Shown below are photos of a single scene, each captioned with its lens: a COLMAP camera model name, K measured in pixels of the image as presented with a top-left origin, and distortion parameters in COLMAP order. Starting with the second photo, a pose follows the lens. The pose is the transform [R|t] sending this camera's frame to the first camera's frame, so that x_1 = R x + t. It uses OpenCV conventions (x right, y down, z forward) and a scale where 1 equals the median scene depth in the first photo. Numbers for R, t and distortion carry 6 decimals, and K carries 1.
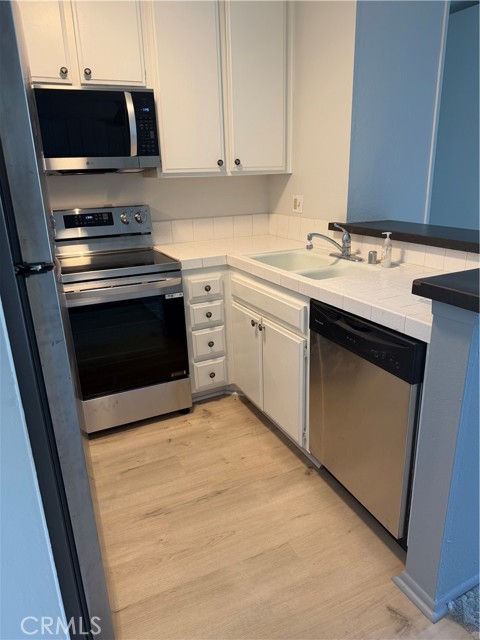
lens RADIAL K [[456.2, 0, 242.6], [0, 456.2, 324.8], [0, 0, 1]] dist [0.045071, -0.068496]
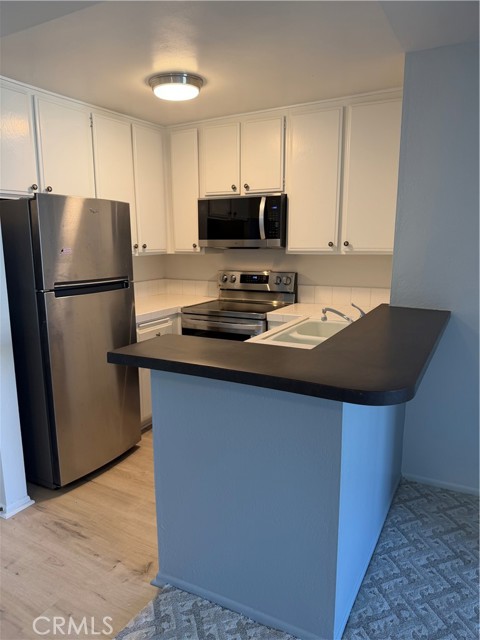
lens RADIAL K [[456.2, 0, 241.8], [0, 456.2, 326.2], [0, 0, 1]] dist [0.045071, -0.068496]
pose [[0.585345, 0.182050, -0.790081, 0.910693], [-0.268538, 0.962996, 0.022942, -0.118674], [0.765022, 0.198738, 0.612572, 0.126773]]
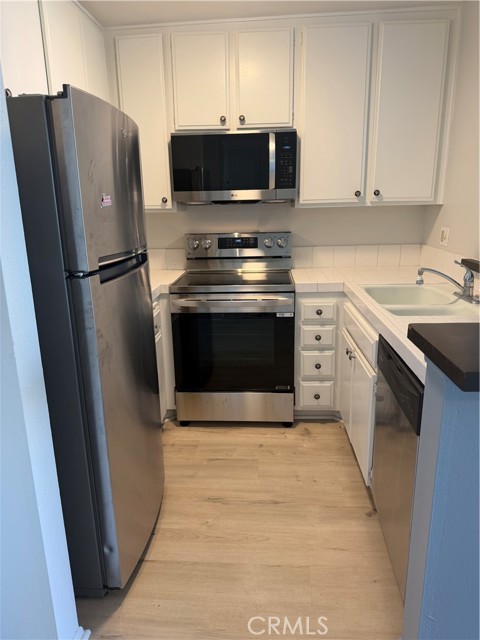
lens RADIAL K [[456.2, 0, 236.0], [0, 456.2, 325.9], [0, 0, 1]] dist [0.045071, -0.068496]
pose [[0.871517, 0.141539, -0.469494, 0.264360], [-0.162013, 0.986783, -0.003255, -0.015676], [0.462828, 0.078901, 0.882930, -0.009245]]
